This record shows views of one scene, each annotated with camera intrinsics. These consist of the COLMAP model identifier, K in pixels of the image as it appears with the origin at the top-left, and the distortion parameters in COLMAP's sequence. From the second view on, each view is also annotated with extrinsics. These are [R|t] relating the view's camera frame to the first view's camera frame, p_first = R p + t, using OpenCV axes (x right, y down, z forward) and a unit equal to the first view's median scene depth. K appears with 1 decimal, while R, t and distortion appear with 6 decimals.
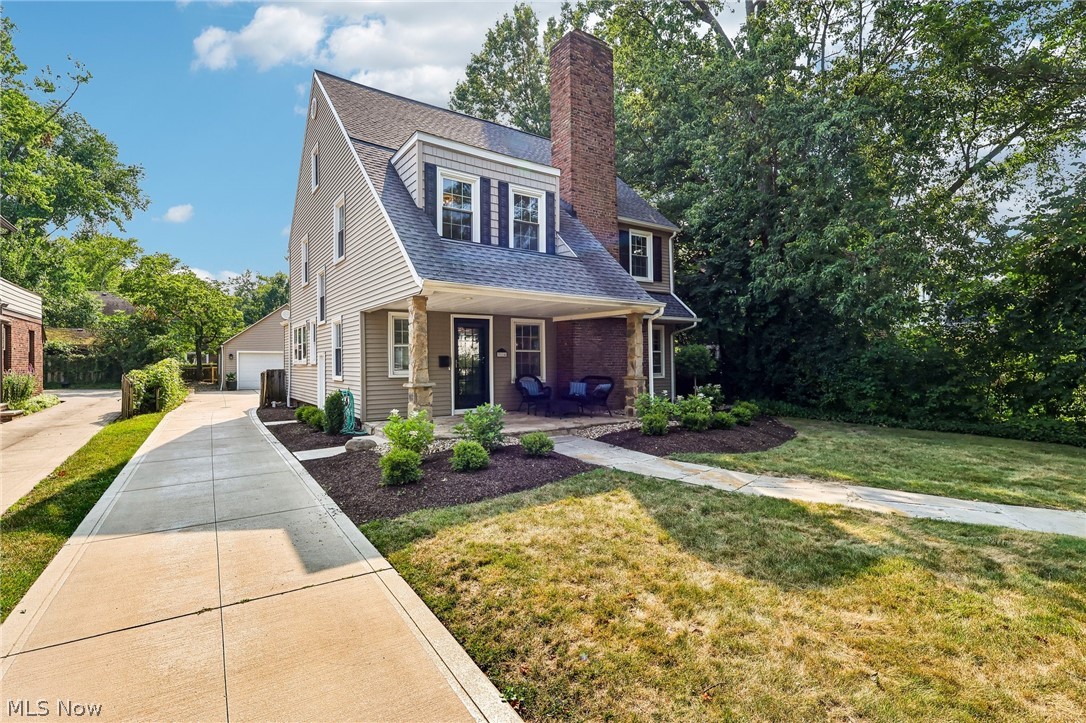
lens RADIAL K [[514.0, 0, 539.9], [0, 514.0, 361.0], [0, 0, 1]] dist [-0.002565, -0.000074]
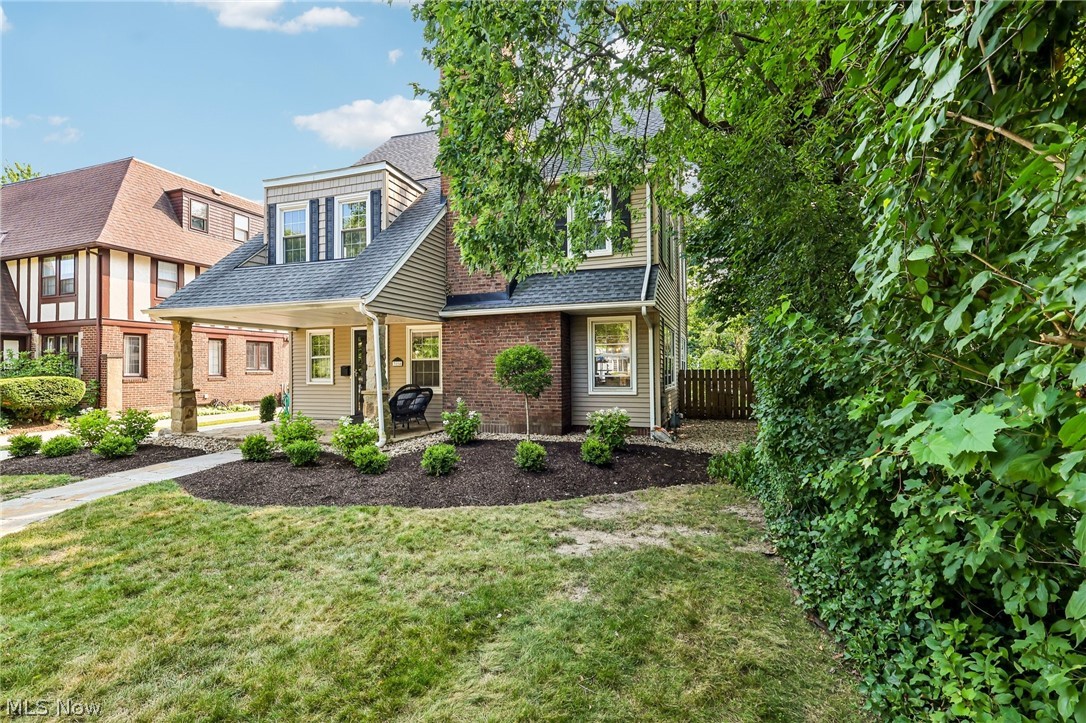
lens RADIAL K [[505.9, 0, 543.4], [0, 505.9, 362.0], [0, 0, 1]] dist [0.002990, -0.000184]
pose [[0.590434, -0.012319, -0.806992, 0.935194], [0.005988, 0.999923, -0.010883, -0.003946], [0.807064, 0.001593, 0.590462, 0.700553]]
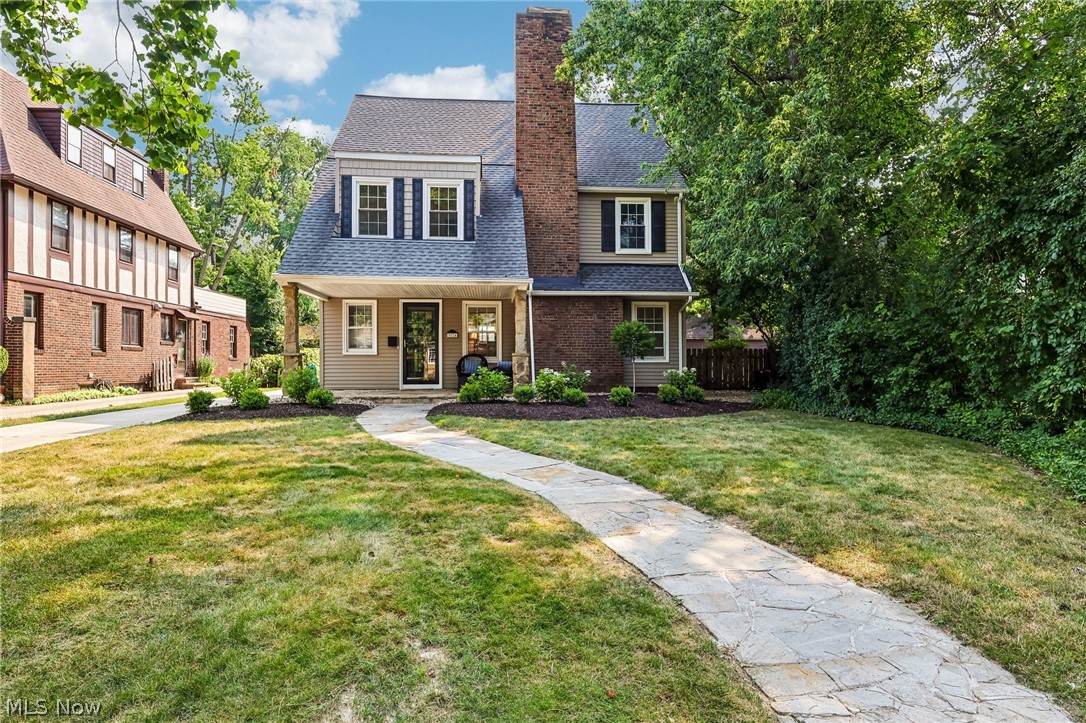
lens RADIAL K [[654.1, 0, 543.9], [0, 654.1, 359.4], [0, 0, 1]] dist [0.005339, 0.000968]
pose [[0.869659, 0.001103, -0.493651, 0.812865], [-0.004166, 0.999978, -0.005105, 0.046182], [0.493635, 0.006496, 0.869645, -0.088360]]
